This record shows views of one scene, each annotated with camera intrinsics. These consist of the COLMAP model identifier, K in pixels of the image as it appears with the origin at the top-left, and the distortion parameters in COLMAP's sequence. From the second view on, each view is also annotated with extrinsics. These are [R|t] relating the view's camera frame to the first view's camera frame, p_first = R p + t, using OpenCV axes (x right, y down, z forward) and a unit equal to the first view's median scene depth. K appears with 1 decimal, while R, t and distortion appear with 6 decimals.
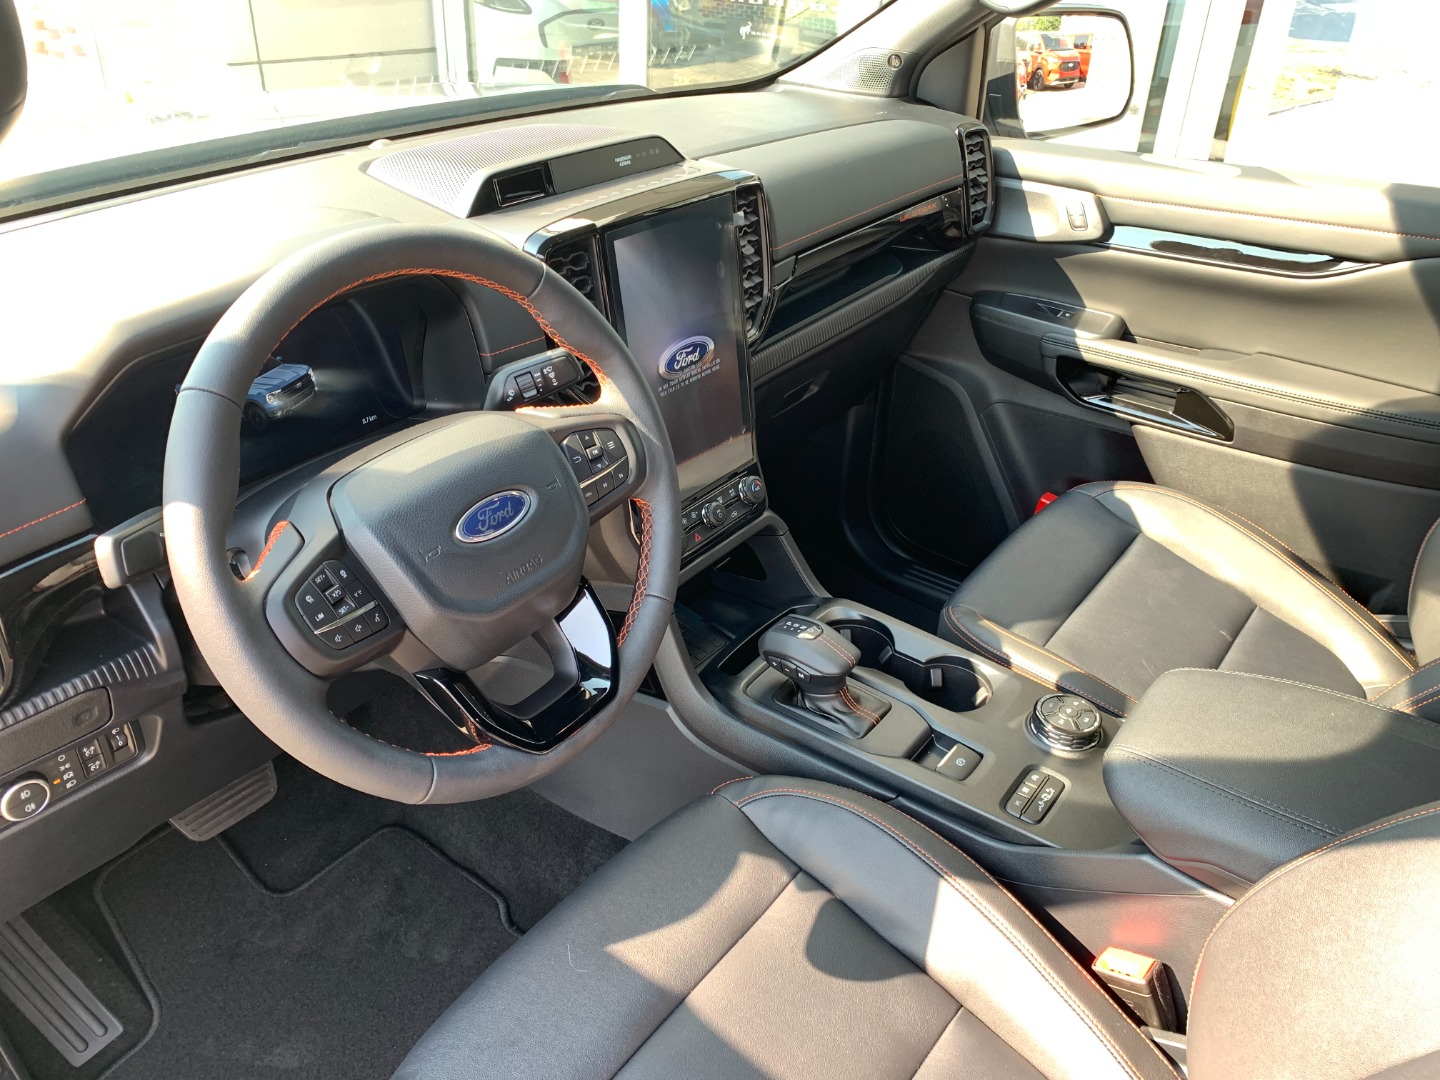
lens RADIAL K [[1103.7, 0, 720.0], [0, 1103.7, 540.0], [0, 0, 1]] dist [0.009439, -0.005947]
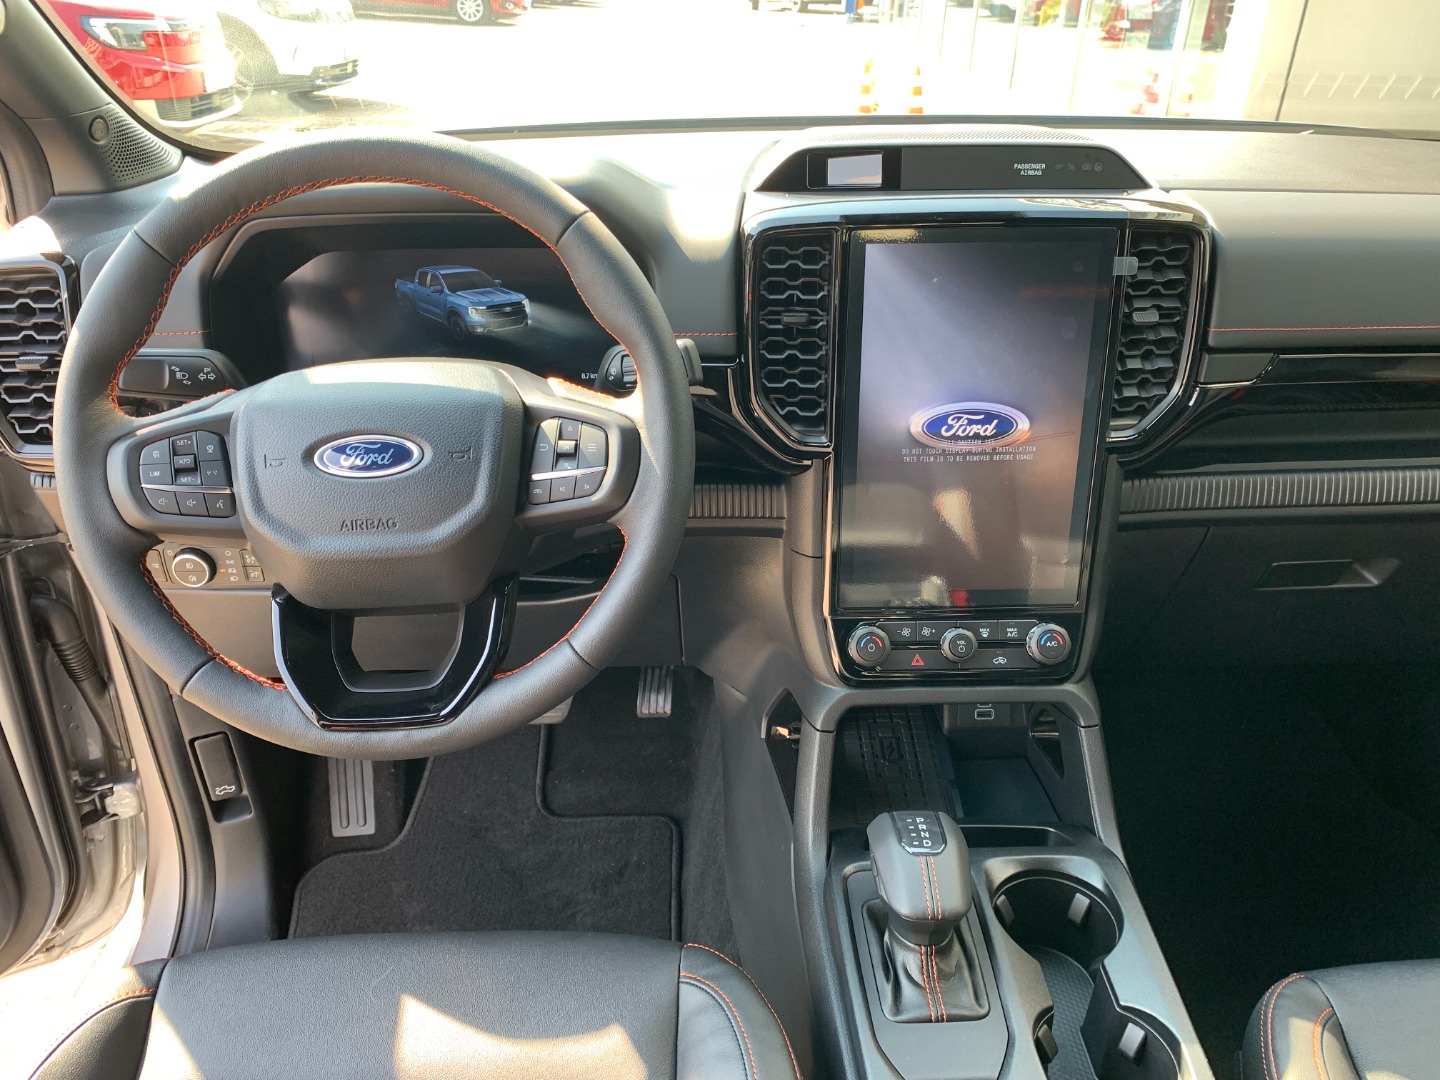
lens RADIAL K [[1103.7, 0, 720.0], [0, 1103.7, 540.0], [0, 0, 1]] dist [0.009439, -0.005947]
pose [[0.634094, 0.356513, -0.686166, 0.394048], [-0.394606, 0.912320, 0.109356, -0.109986], [0.664990, 0.201424, 0.719178, 0.370315]]
